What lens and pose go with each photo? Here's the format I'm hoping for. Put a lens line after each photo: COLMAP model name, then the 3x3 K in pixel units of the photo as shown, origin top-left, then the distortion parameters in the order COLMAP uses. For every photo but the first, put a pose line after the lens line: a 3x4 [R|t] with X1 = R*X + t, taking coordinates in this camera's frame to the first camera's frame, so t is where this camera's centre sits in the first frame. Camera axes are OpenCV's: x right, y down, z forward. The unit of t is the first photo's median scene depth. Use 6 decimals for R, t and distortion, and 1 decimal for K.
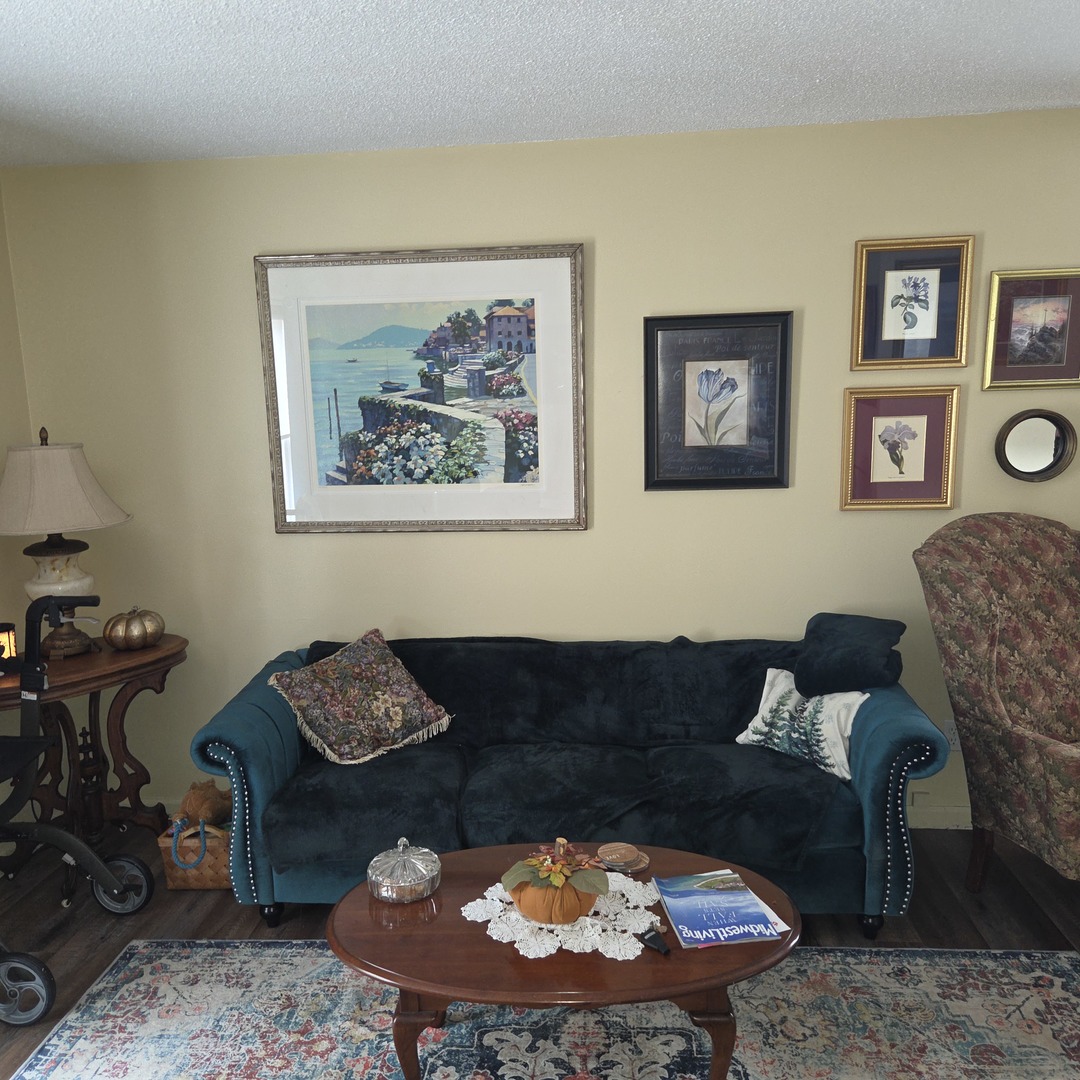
lens RADIAL K [[951.6, 0, 532.5], [0, 951.6, 535.3], [0, 0, 1]] dist [0.056573, -0.059511]
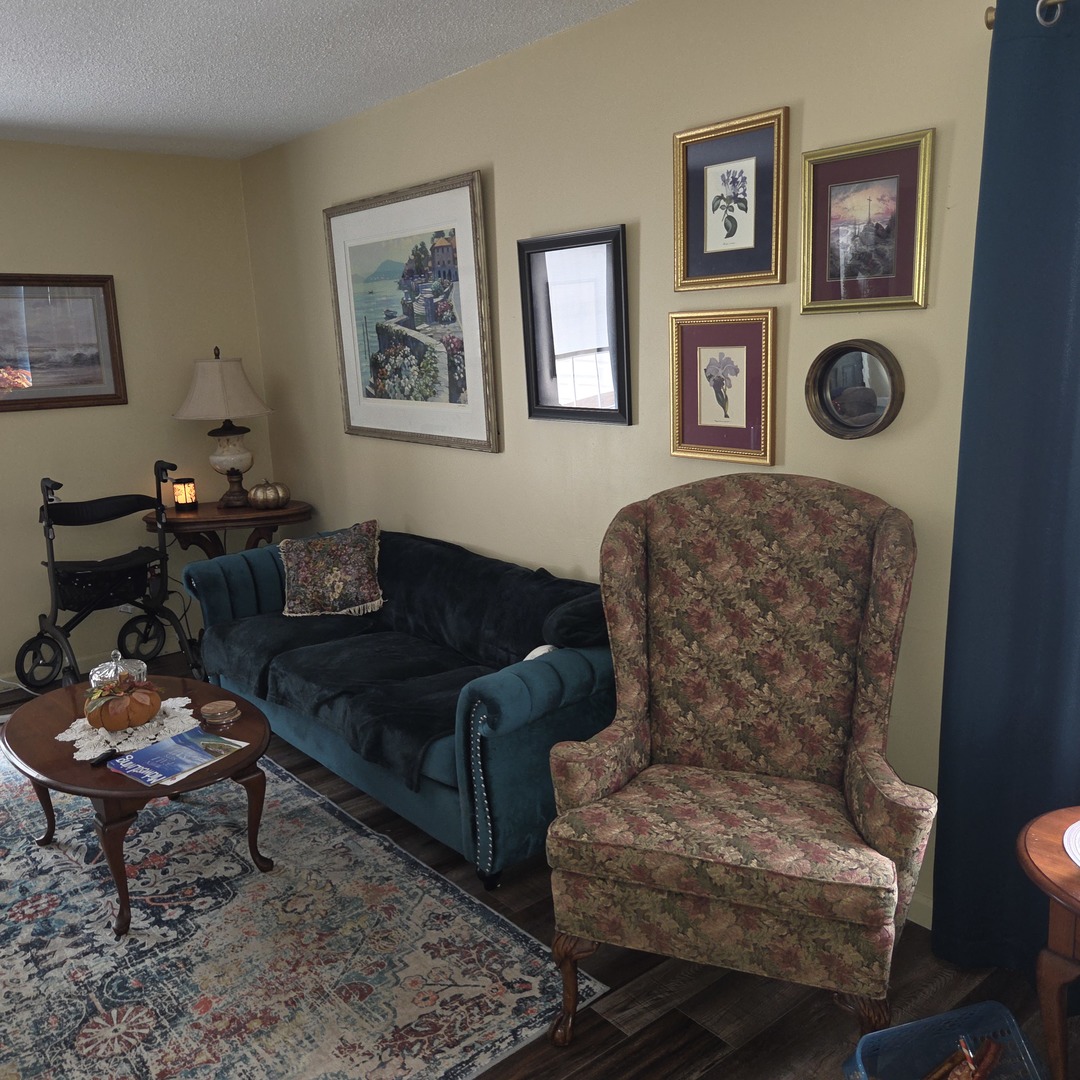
lens RADIAL K [[951.6, 0, 532.5], [0, 951.6, 535.3], [0, 0, 1]] dist [0.056573, -0.059511]
pose [[0.714385, 0.148328, -0.683852, 0.827561], [-0.085745, 0.988467, 0.124826, -0.050978], [0.694480, -0.030537, 0.718864, 0.284510]]
